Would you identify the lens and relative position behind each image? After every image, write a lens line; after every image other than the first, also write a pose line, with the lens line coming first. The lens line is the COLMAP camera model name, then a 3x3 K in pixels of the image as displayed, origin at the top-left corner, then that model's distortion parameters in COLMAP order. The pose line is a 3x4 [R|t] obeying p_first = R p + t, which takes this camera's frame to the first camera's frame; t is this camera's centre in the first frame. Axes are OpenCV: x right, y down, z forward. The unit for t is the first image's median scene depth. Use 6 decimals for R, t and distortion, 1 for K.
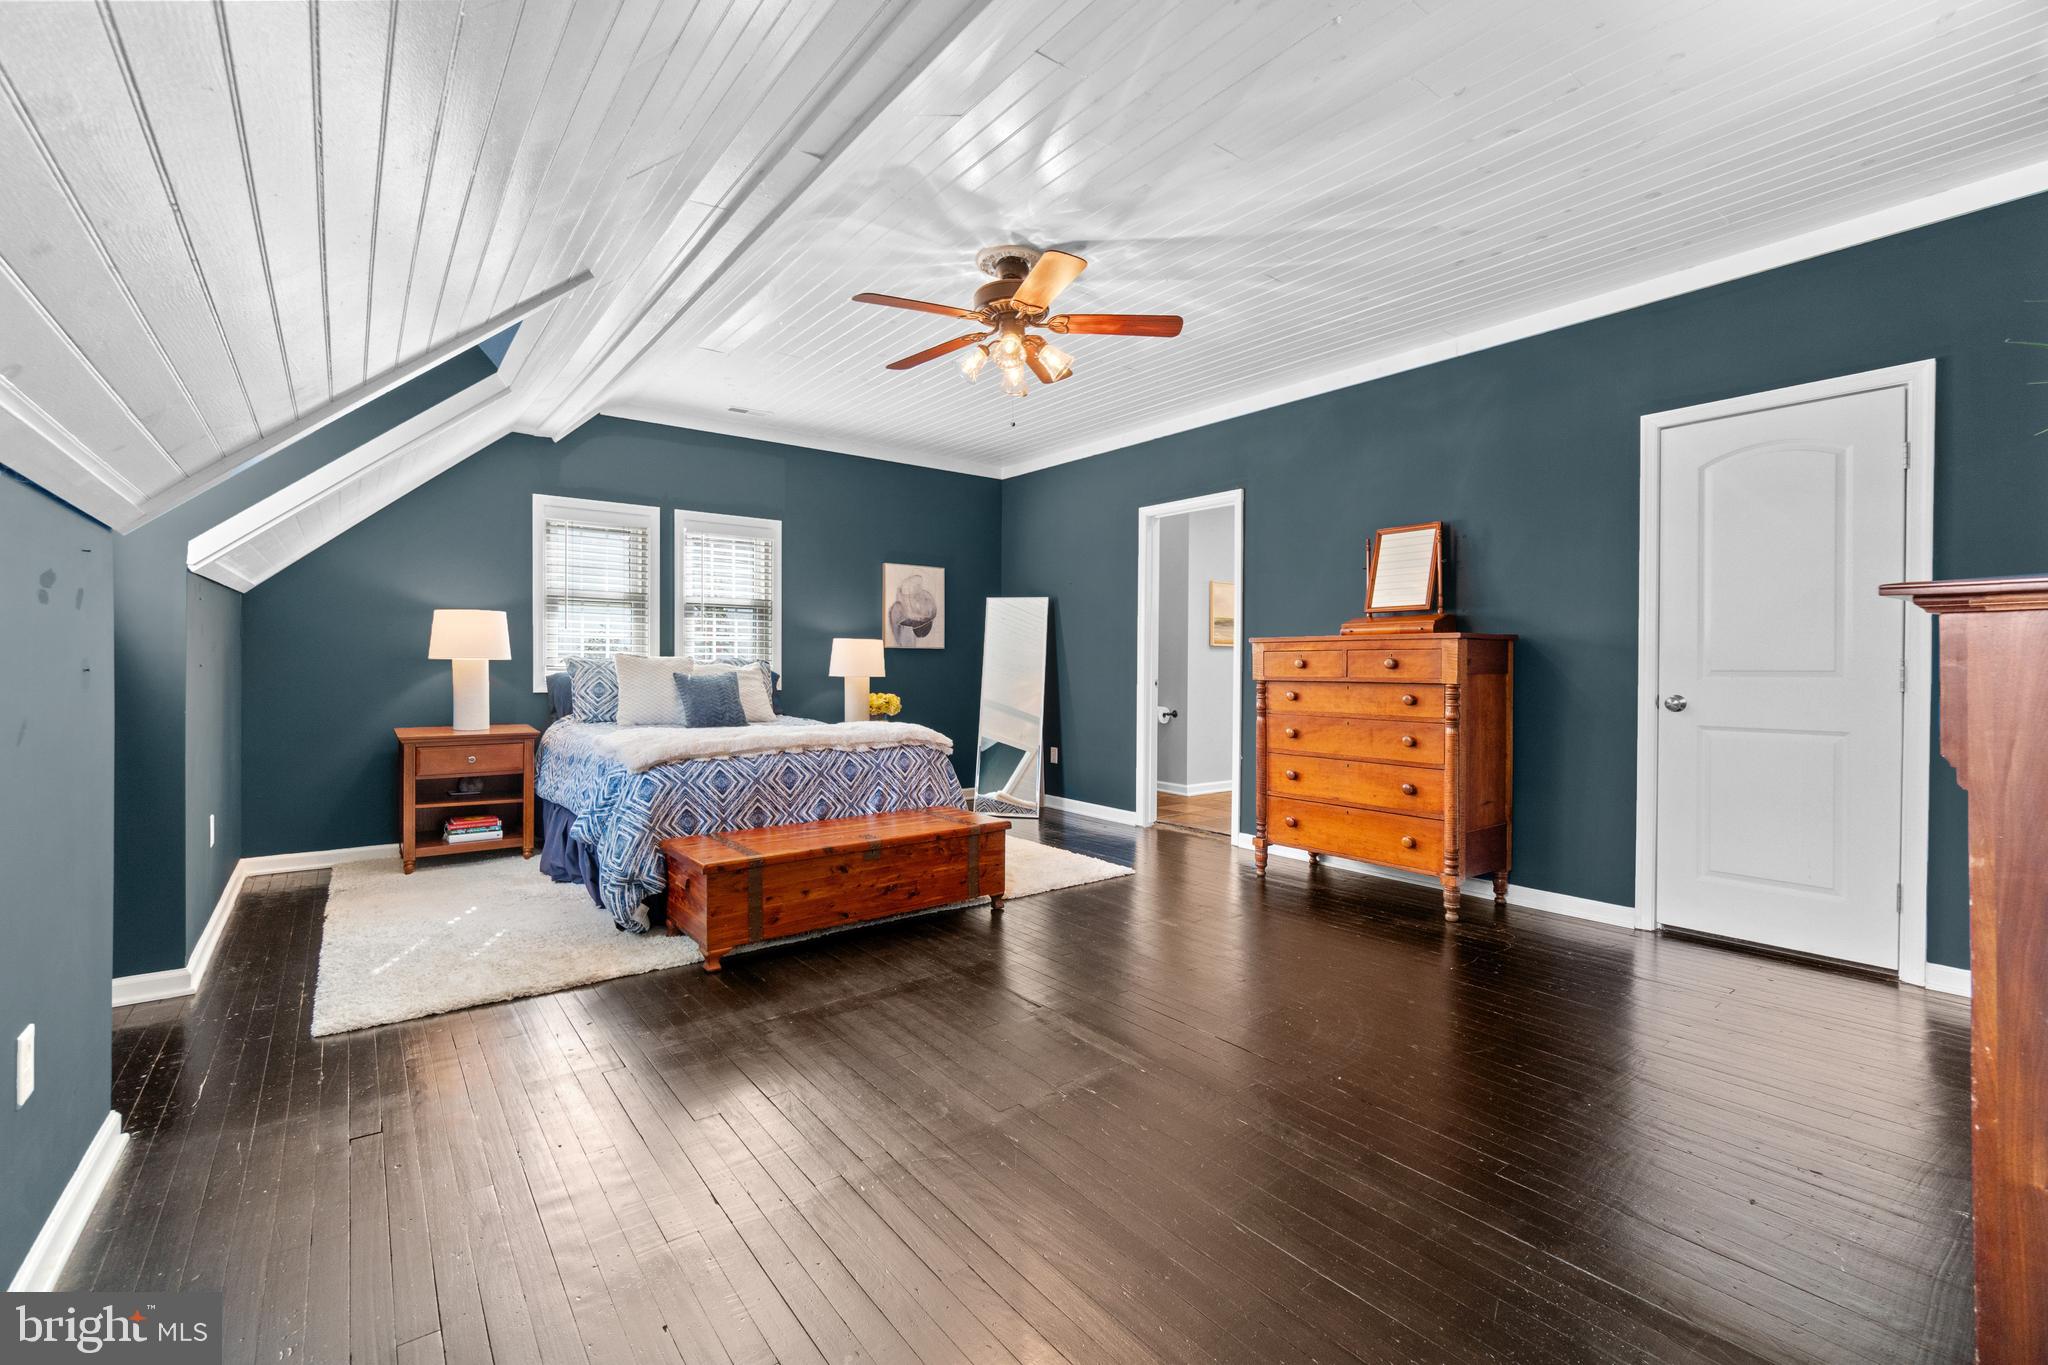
lens RADIAL K [[858.2, 0, 1024.0], [0, 858.2, 682.5], [0, 0, 1]] dist [-0.001274, -0.000089]
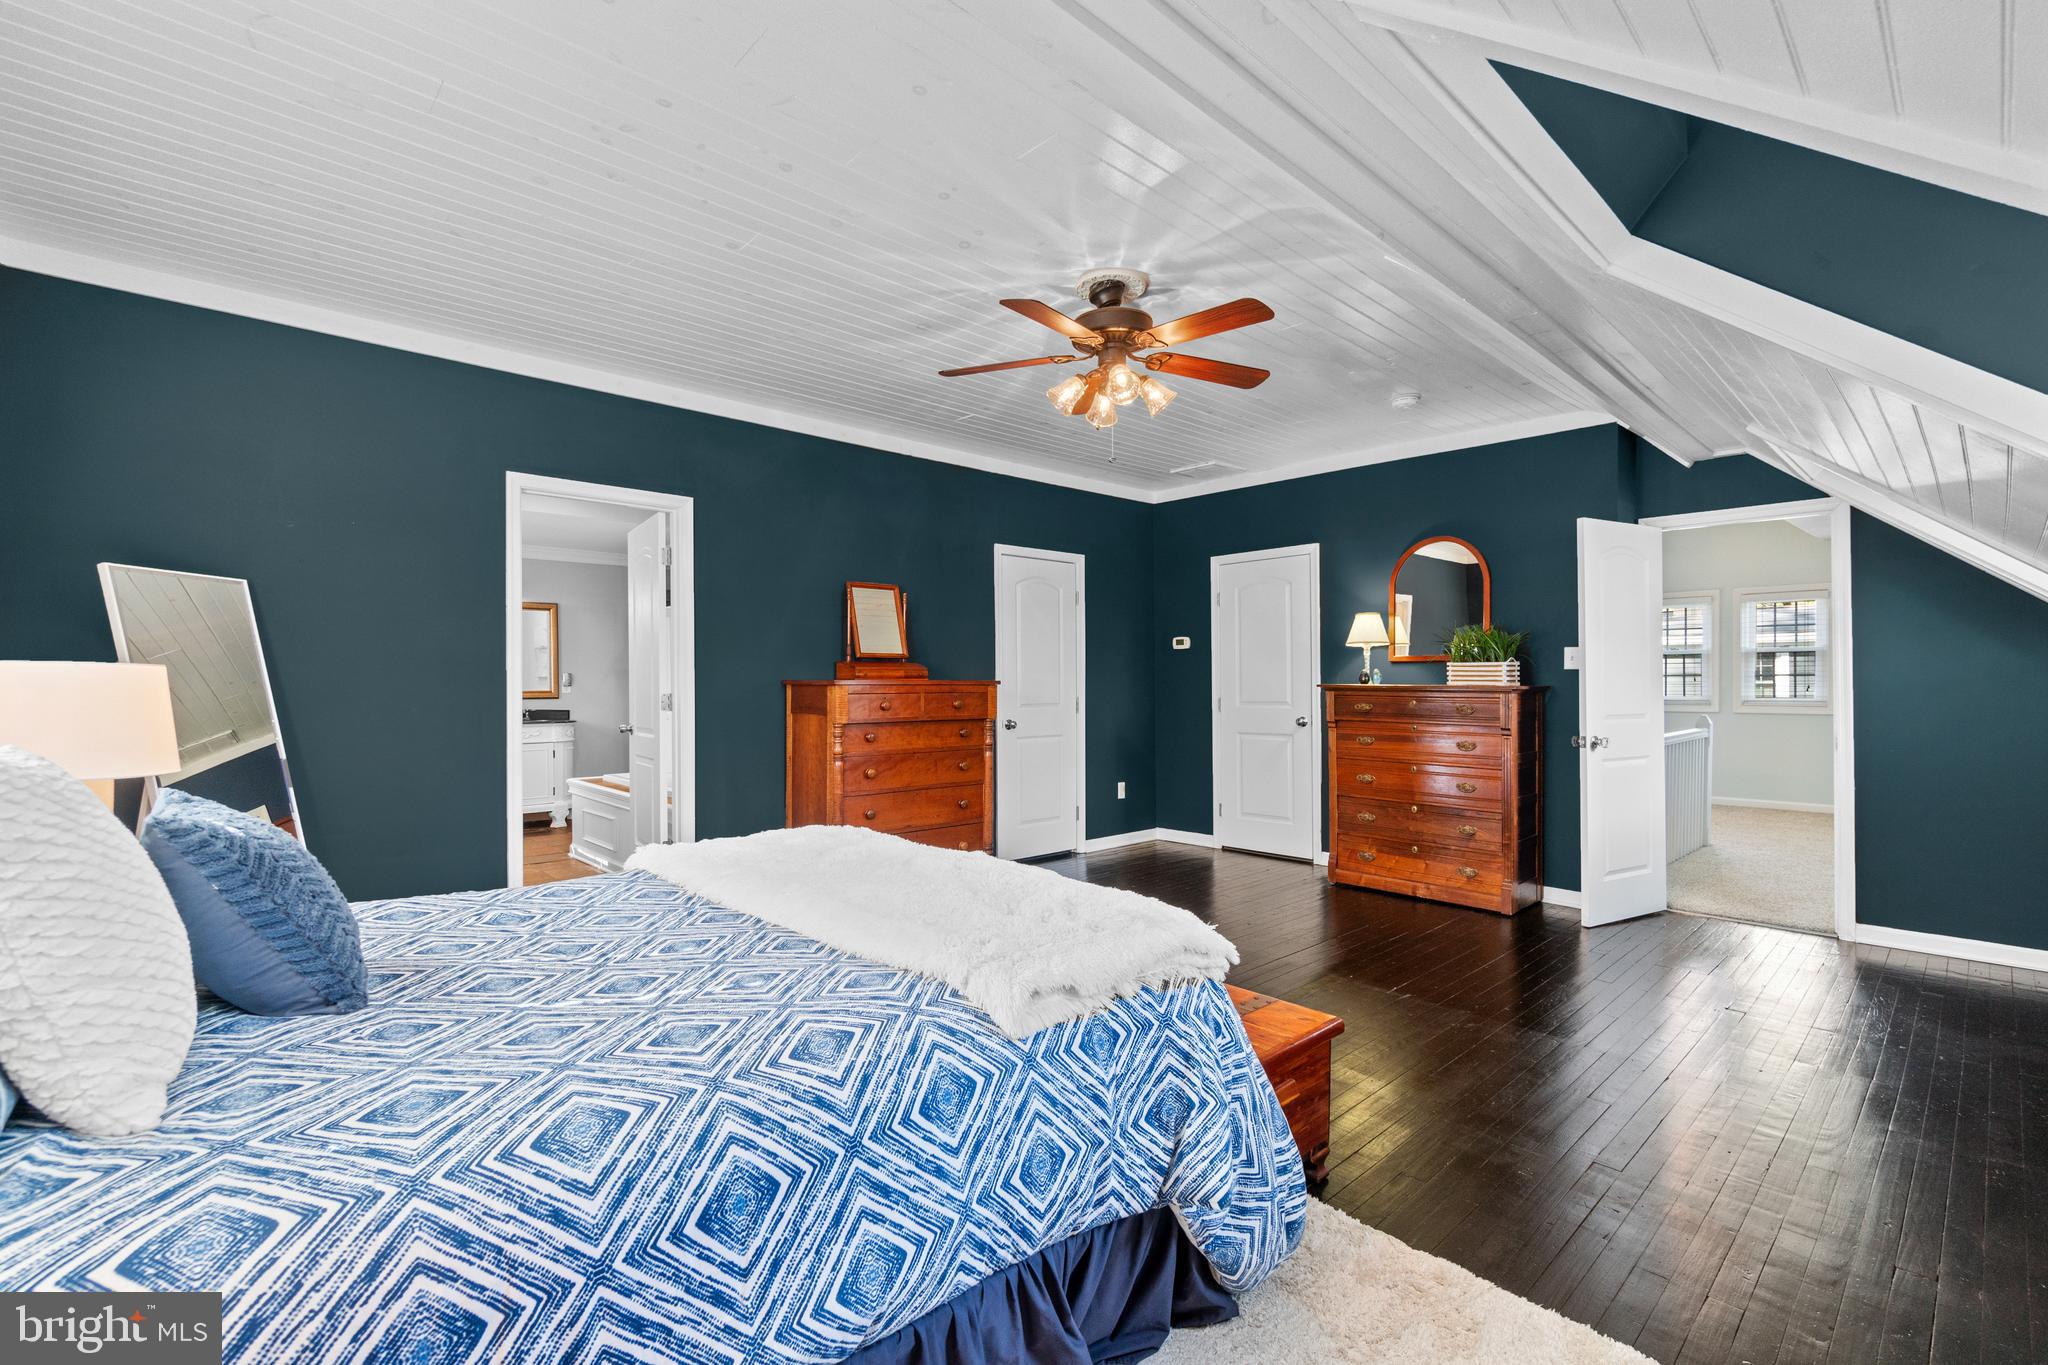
lens RADIAL K [[858.2, 0, 1024.0], [0, 858.2, 682.5], [0, 0, 1]] dist [-0.001274, -0.000089]
pose [[-0.050553, 0.001698, 0.998720, -0.725125], [0.034312, 0.999411, 0.000037, -0.044424], [-0.998132, 0.034270, -0.050582, 0.883179]]
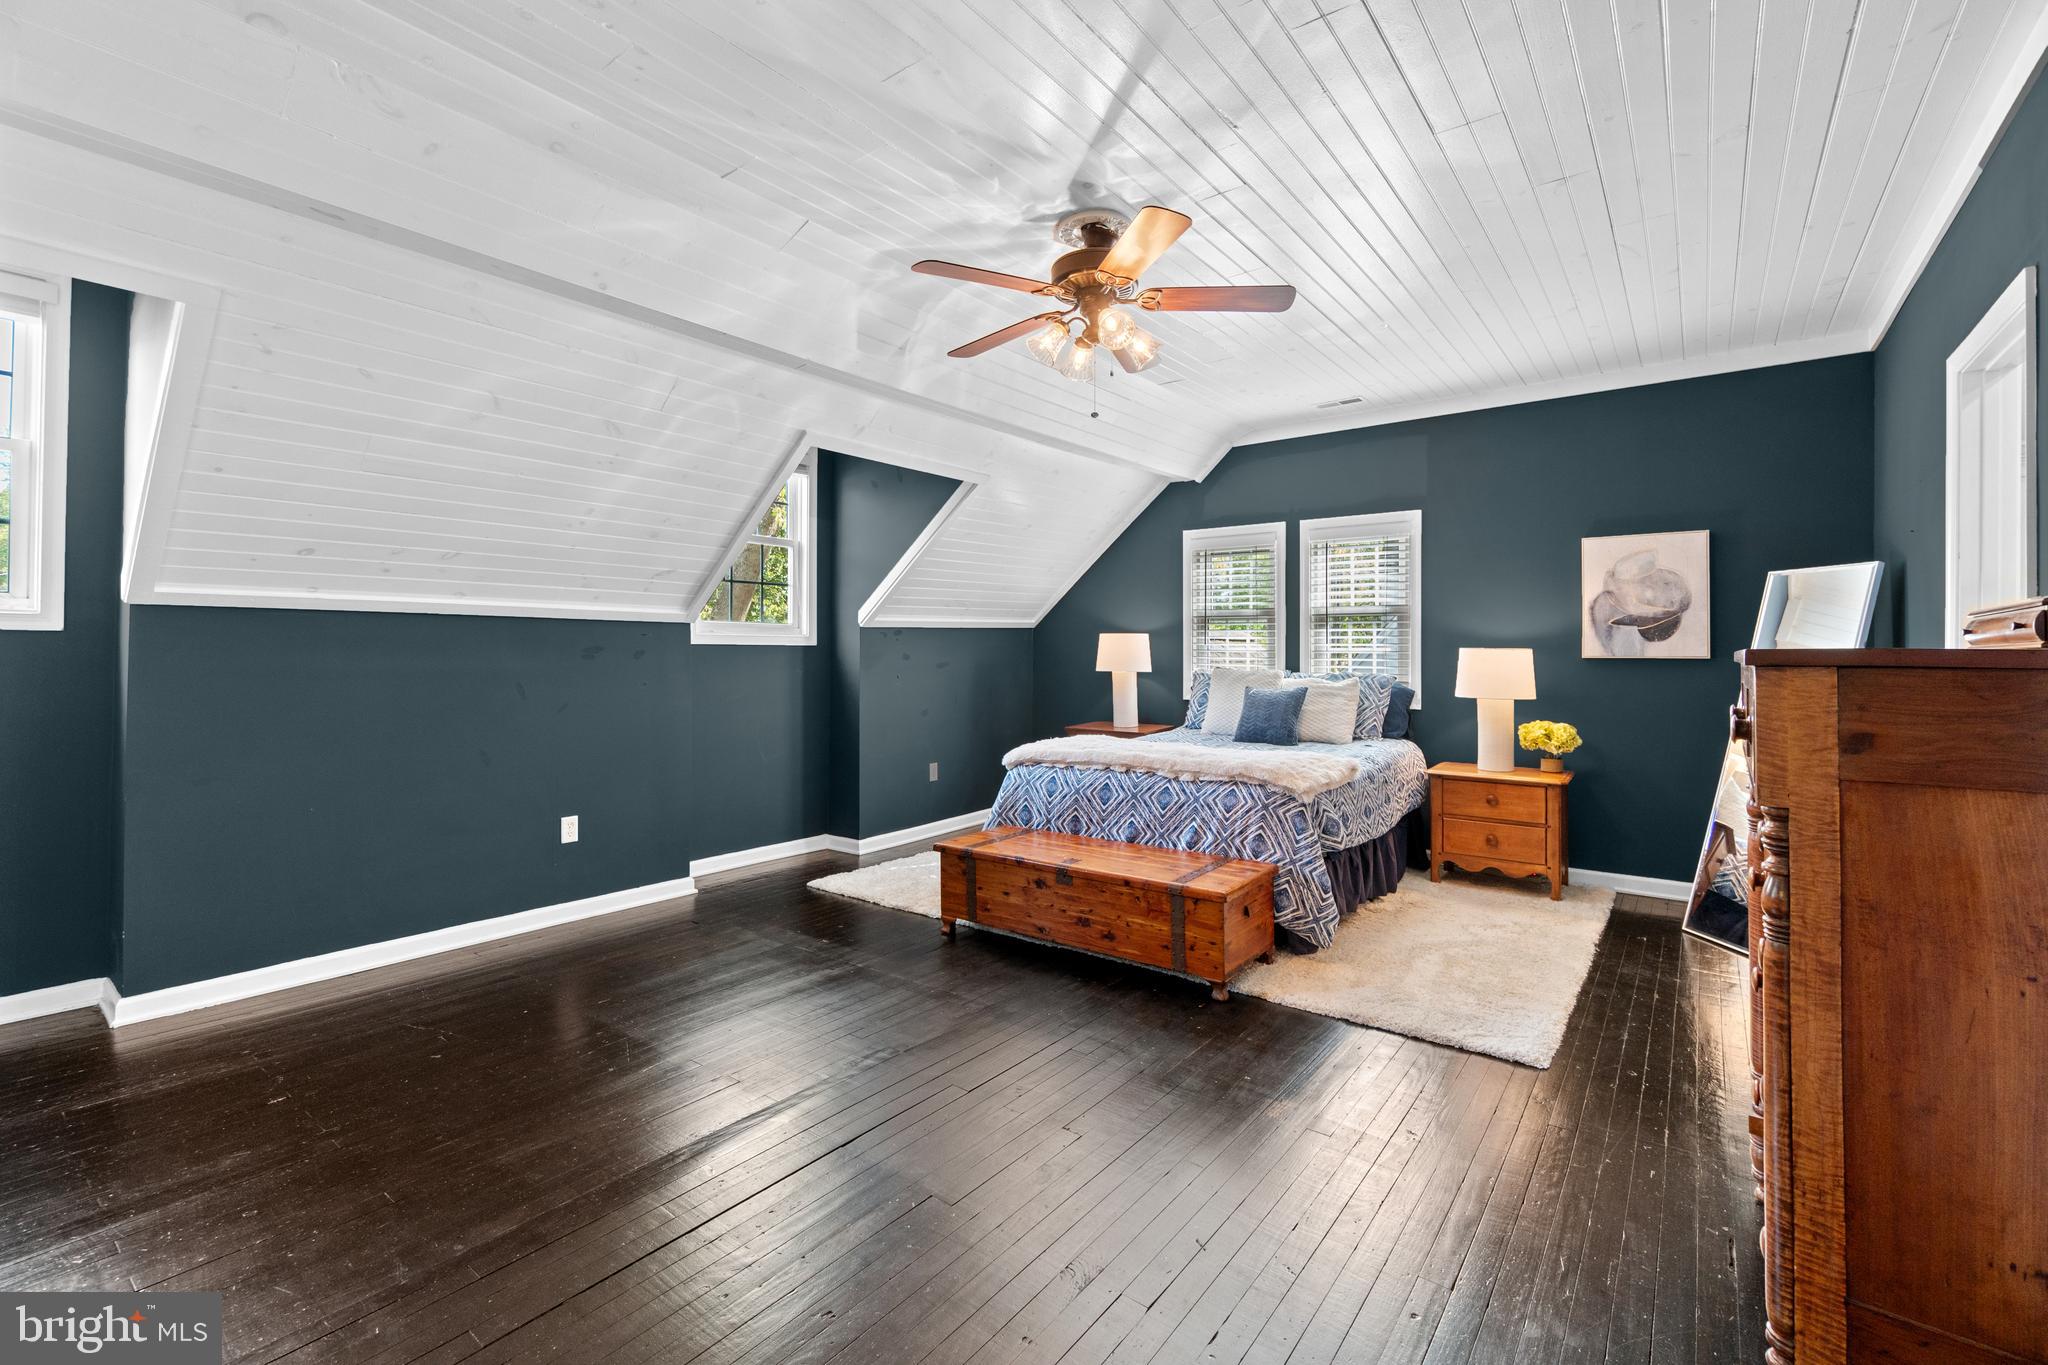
lens RADIAL K [[906.0, 0, 1017.1], [0, 906.0, 651.2], [0, 0, 1]] dist [0.000759, 0.000012]
pose [[0.242195, -0.007735, -0.970197, 0.651191], [-0.024408, 0.999603, -0.014063, -0.036095], [0.969921, 0.027087, 0.241910, 0.543850]]
